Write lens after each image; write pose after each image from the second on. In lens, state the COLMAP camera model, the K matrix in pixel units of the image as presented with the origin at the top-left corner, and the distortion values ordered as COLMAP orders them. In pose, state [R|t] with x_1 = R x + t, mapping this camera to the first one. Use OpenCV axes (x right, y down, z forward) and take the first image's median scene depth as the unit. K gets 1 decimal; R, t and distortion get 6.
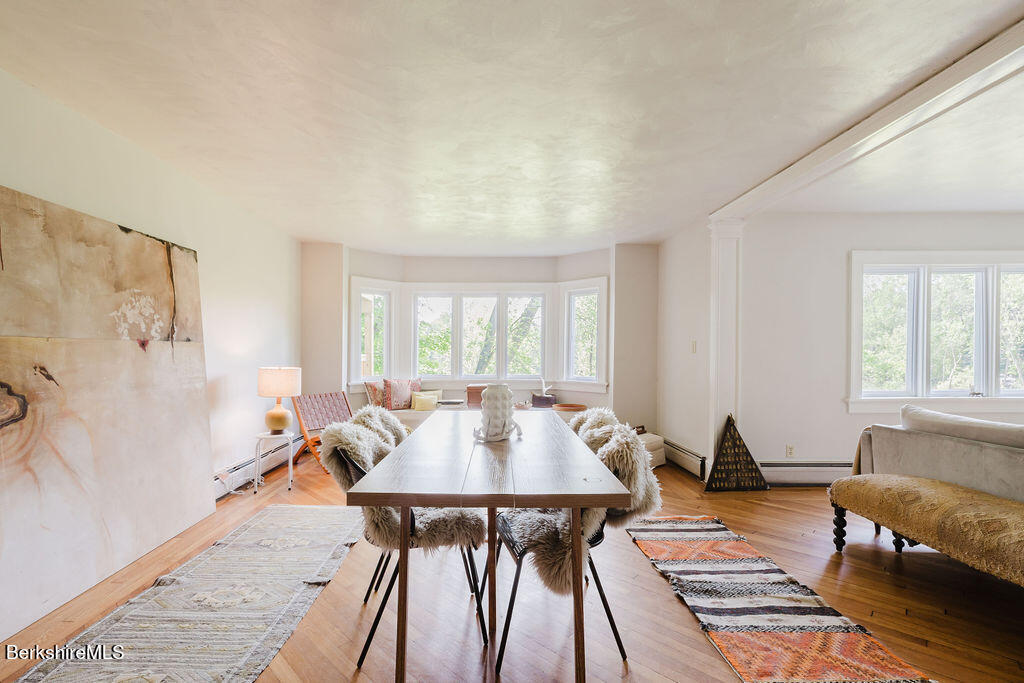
lens RADIAL K [[451.8, 0, 490.6], [0, 451.8, 357.8], [0, 0, 1]] dist [0.000281, 0.000436]
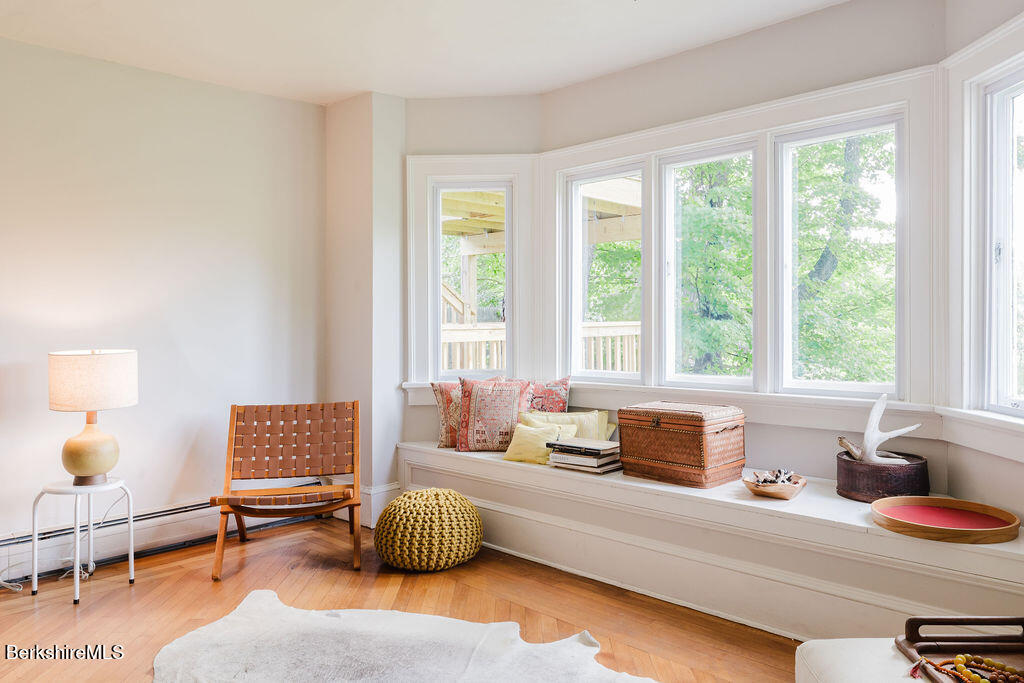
lens RADIAL K [[728.2, 0, 510.5], [0, 728.2, 332.7], [0, 0, 1]] dist [-0.003702, -0.001095]
pose [[0.715513, 0.001846, -0.698597, 0.568911], [0.005614, 0.999949, 0.008392, -0.005641], [0.698577, -0.009927, 0.715466, 1.009181]]
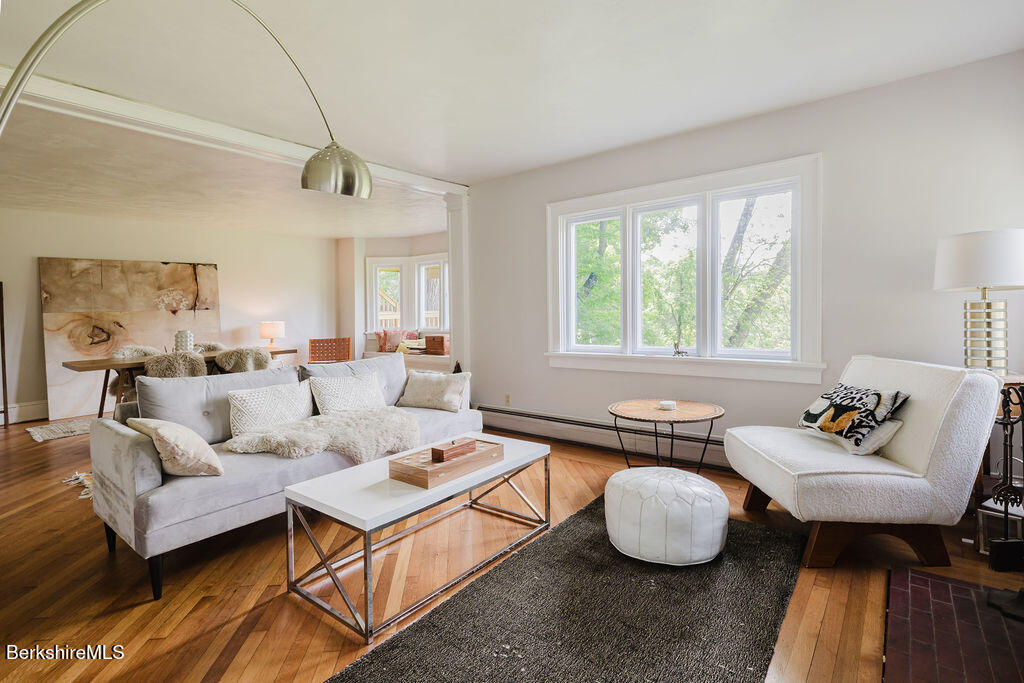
lens RADIAL K [[495.9, 0, 503.4], [0, 495.9, 313.7], [0, 0, 1]] dist [0.003153, -0.000574]
pose [[0.772629, -0.010144, -0.634777, 1.947990], [0.016520, 0.999855, 0.004130, -0.004328], [0.634643, -0.013677, 0.772684, 0.112327]]
